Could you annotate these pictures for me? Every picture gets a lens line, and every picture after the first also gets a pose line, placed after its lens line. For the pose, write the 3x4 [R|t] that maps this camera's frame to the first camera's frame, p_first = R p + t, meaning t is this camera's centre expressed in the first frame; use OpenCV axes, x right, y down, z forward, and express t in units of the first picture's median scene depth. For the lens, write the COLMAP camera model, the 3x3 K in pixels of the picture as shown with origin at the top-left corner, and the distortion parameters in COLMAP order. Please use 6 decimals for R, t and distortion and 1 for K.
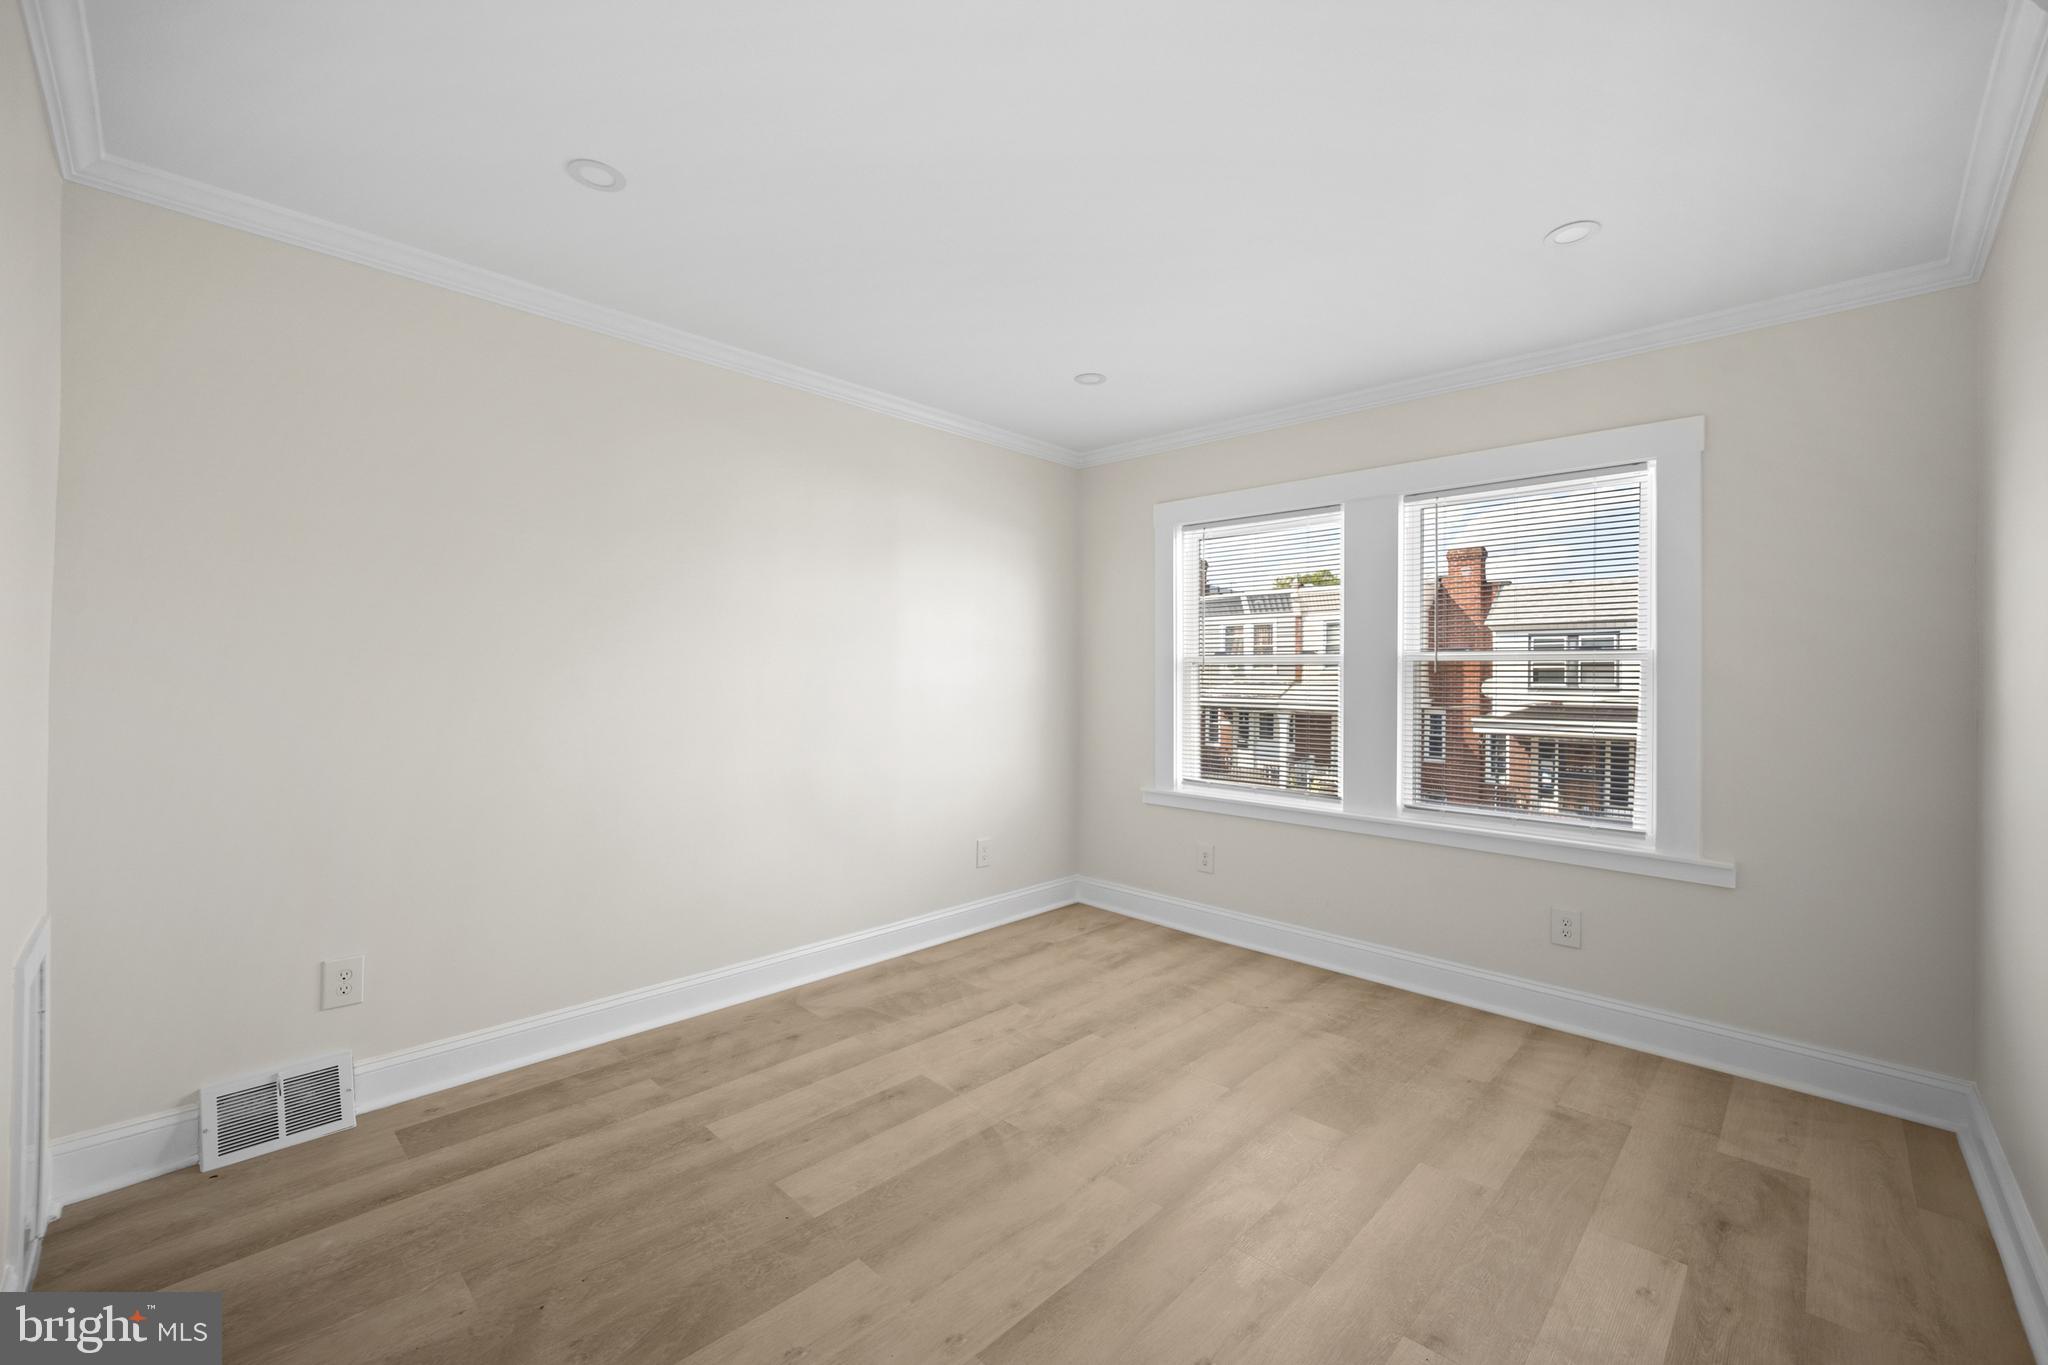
lens RADIAL K [[845.8, 0, 1023.9], [0, 845.8, 677.4], [0, 0, 1]] dist [-0.002468, -0.000763]
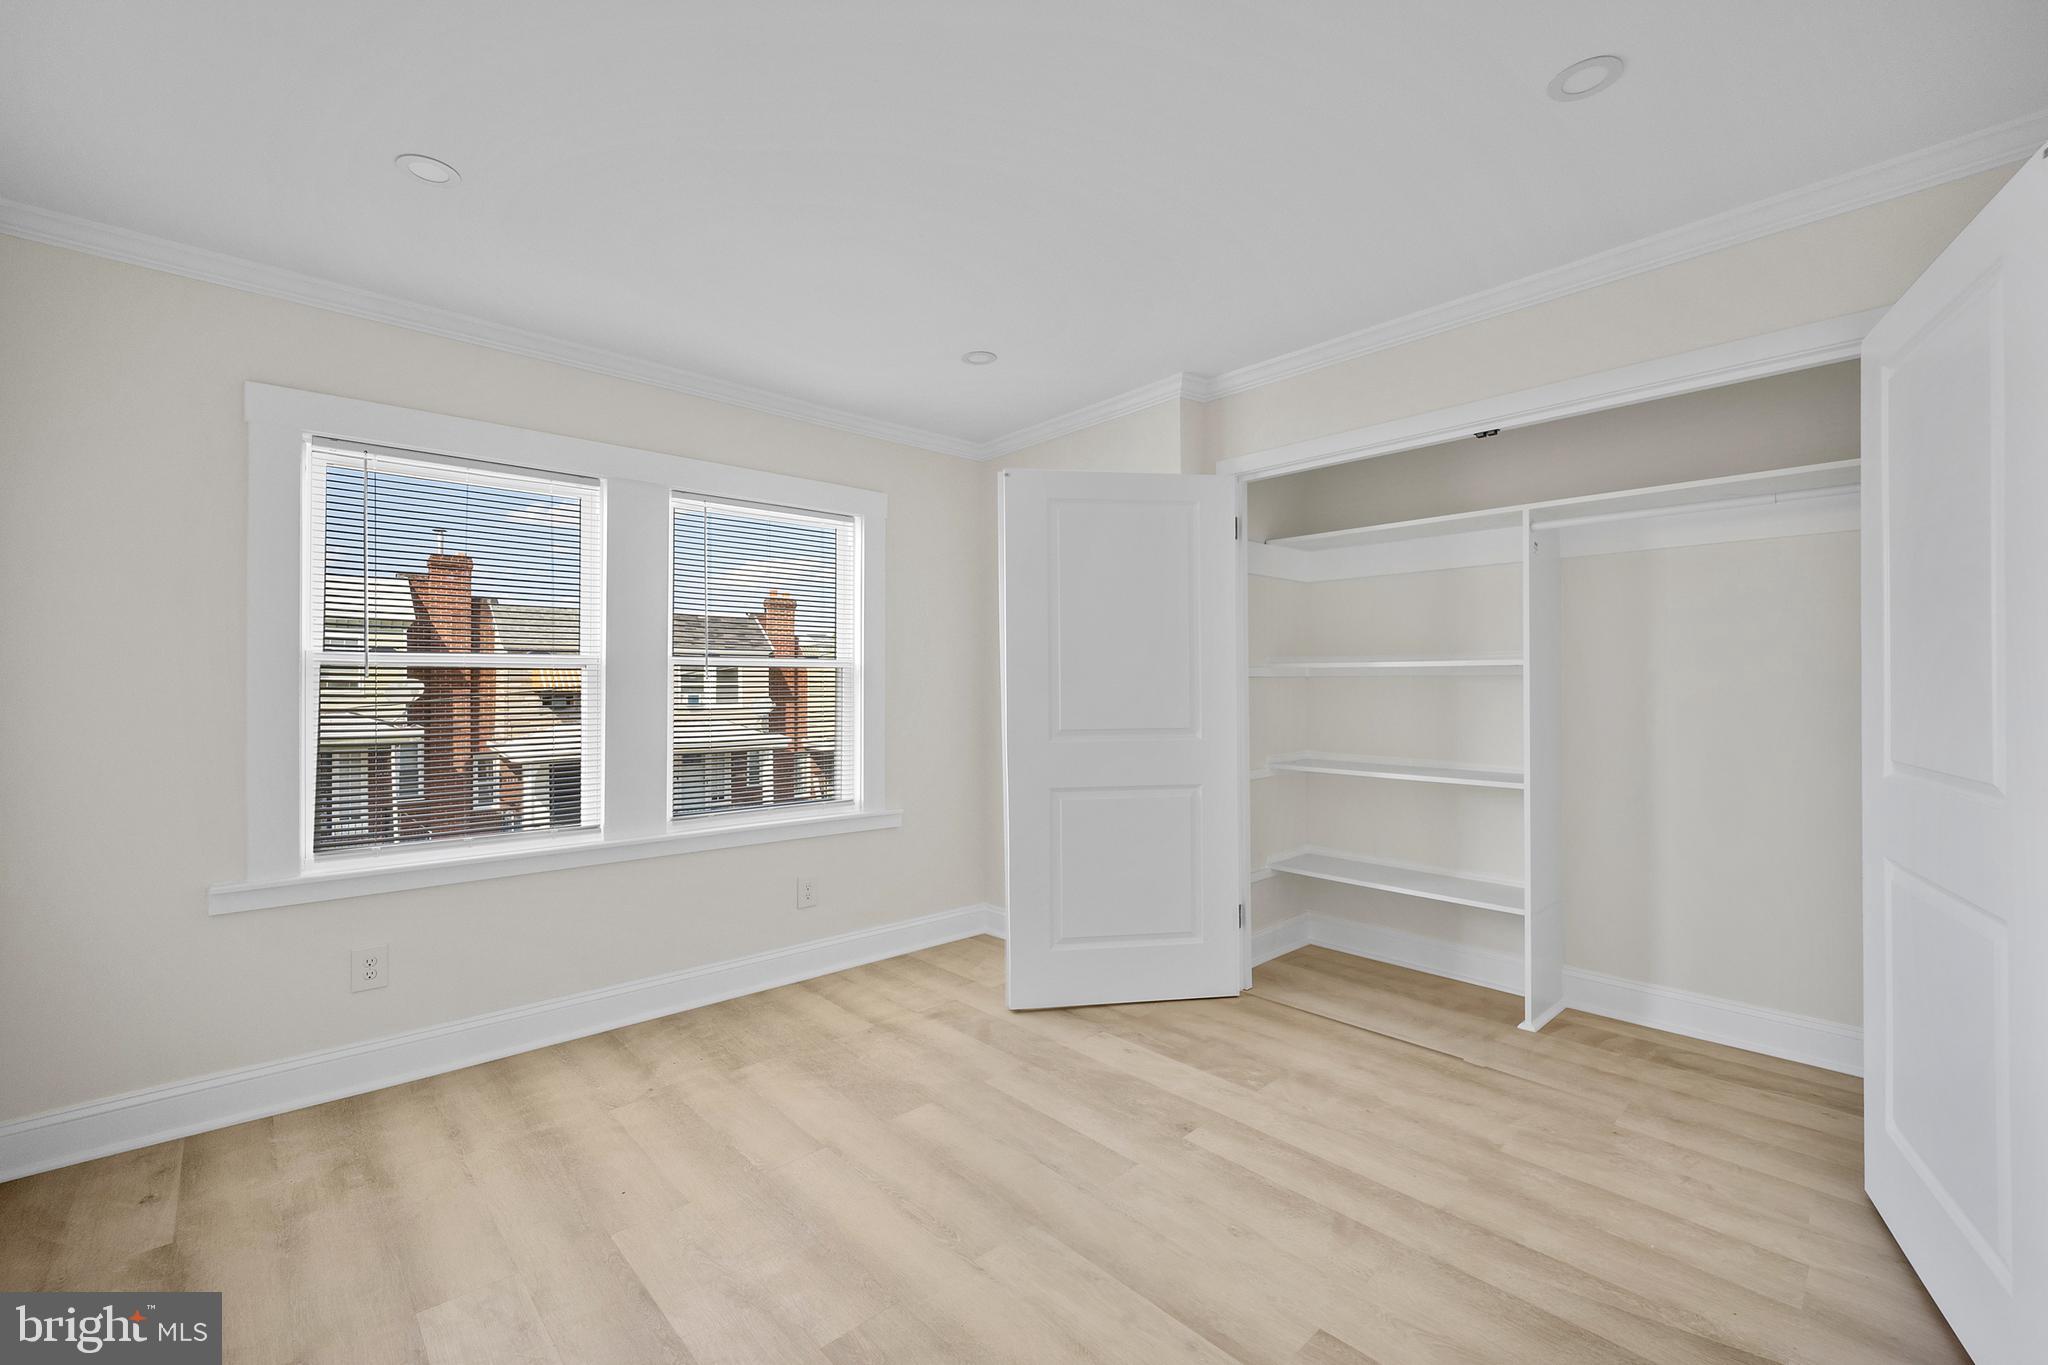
lens RADIAL K [[845.8, 0, 1028.8], [0, 845.8, 679.7], [0, 0, 1]] dist [-0.002468, -0.000763]
pose [[0.044543, -0.006582, 0.998986, -0.576255], [-0.000956, 0.999978, 0.006631, -0.012821], [-0.999007, -0.001250, 0.044536, 0.677556]]
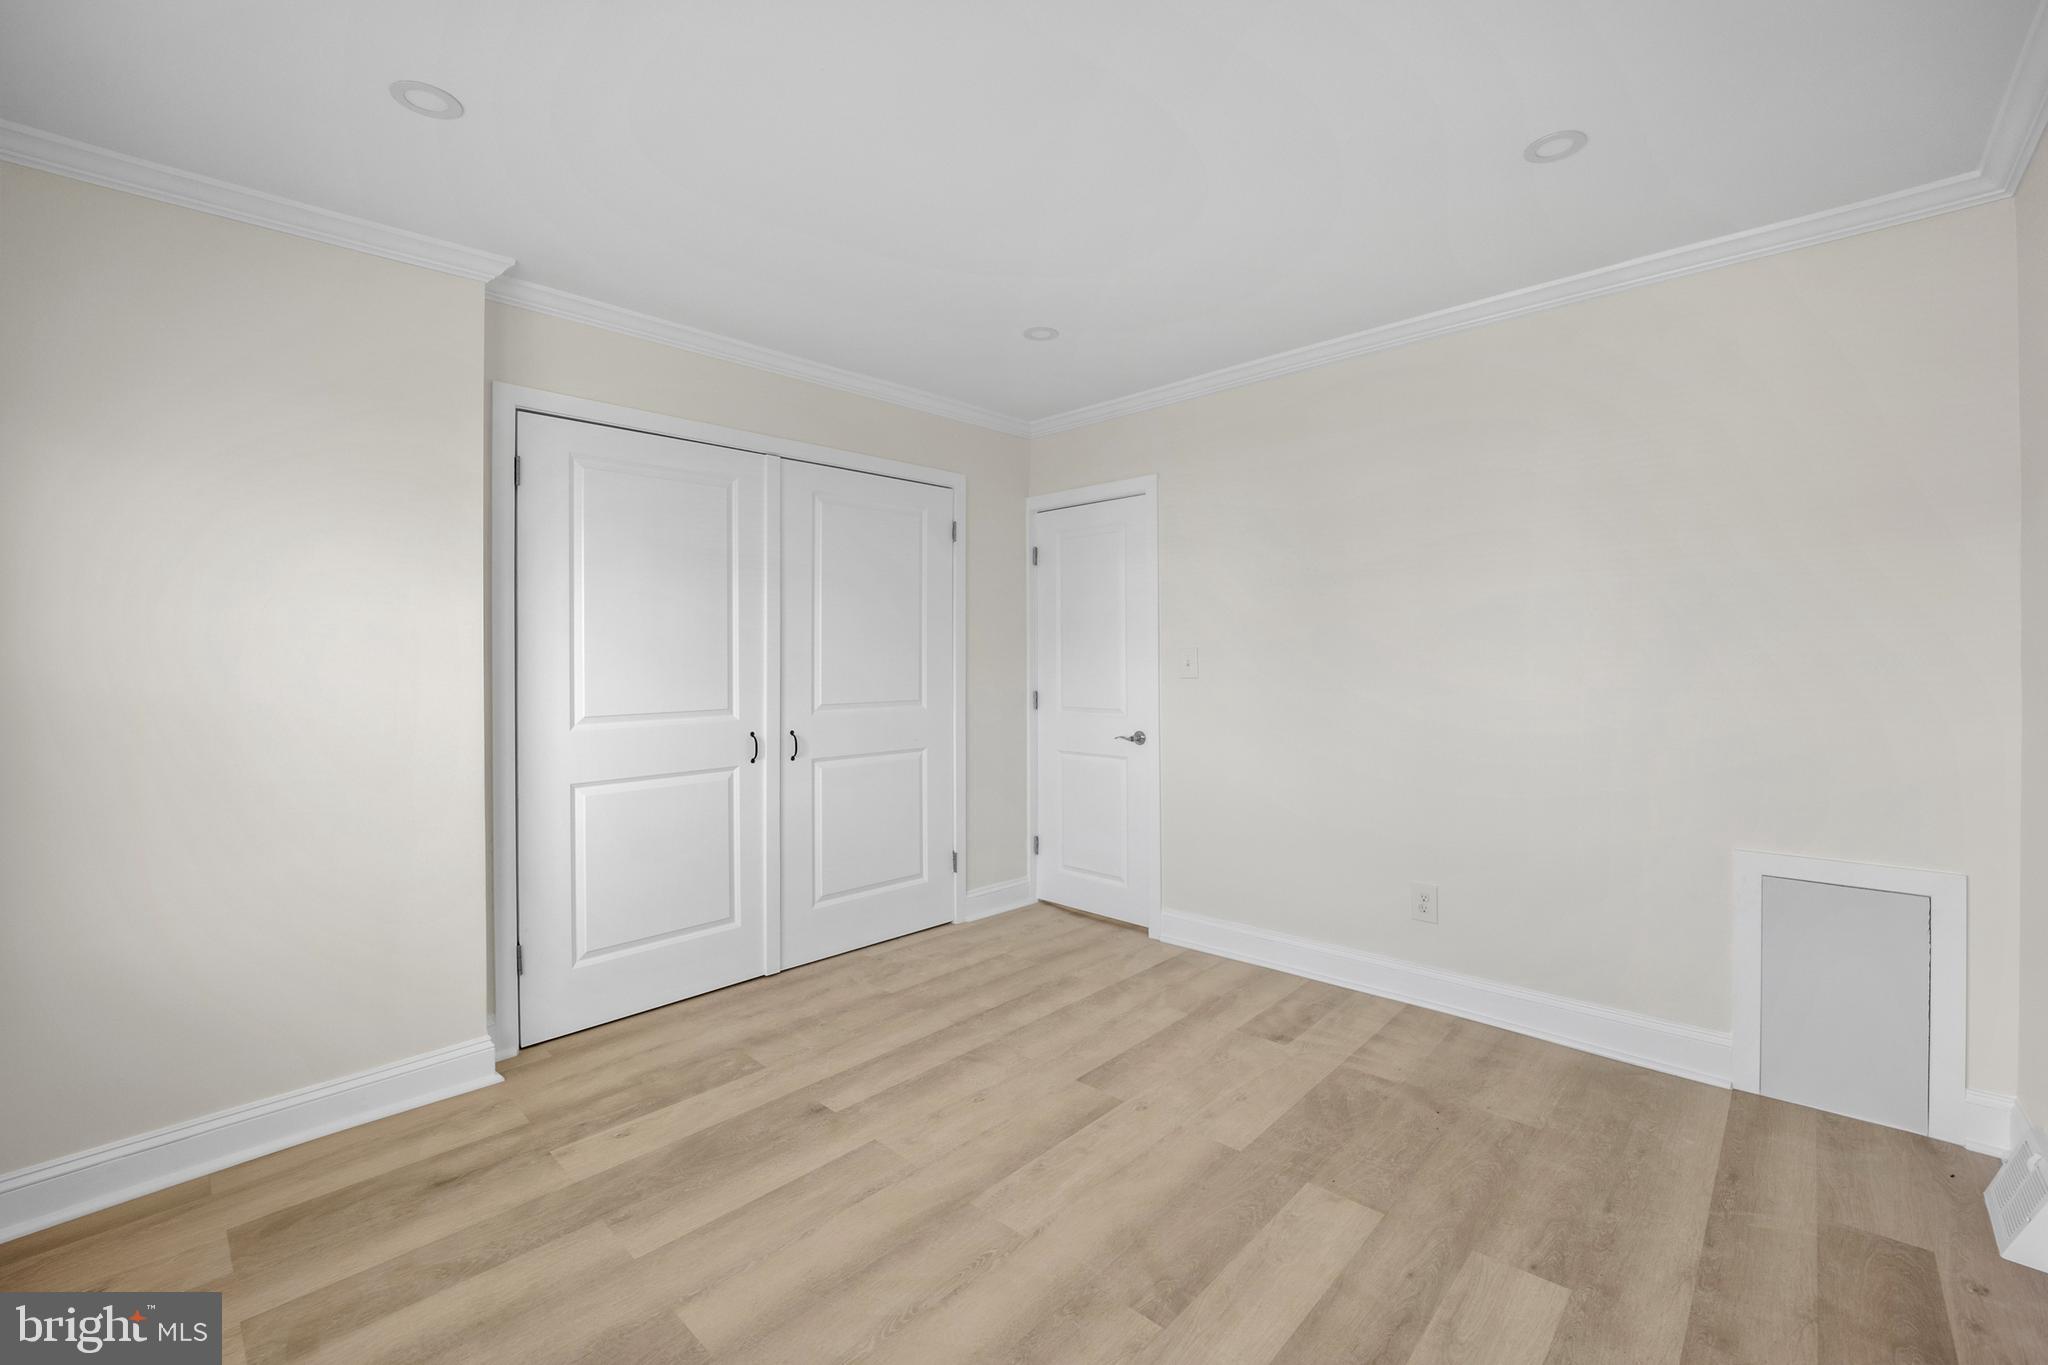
lens RADIAL K [[845.8, 0, 1029.1], [0, 845.8, 666.8], [0, 0, 1]] dist [-0.002468, -0.000763]
pose [[-0.999896, -0.003610, -0.013968, 0.077647], [-0.003680, 0.999981, 0.004984, -0.001221], [0.013950, 0.005035, -0.999890, 1.393582]]
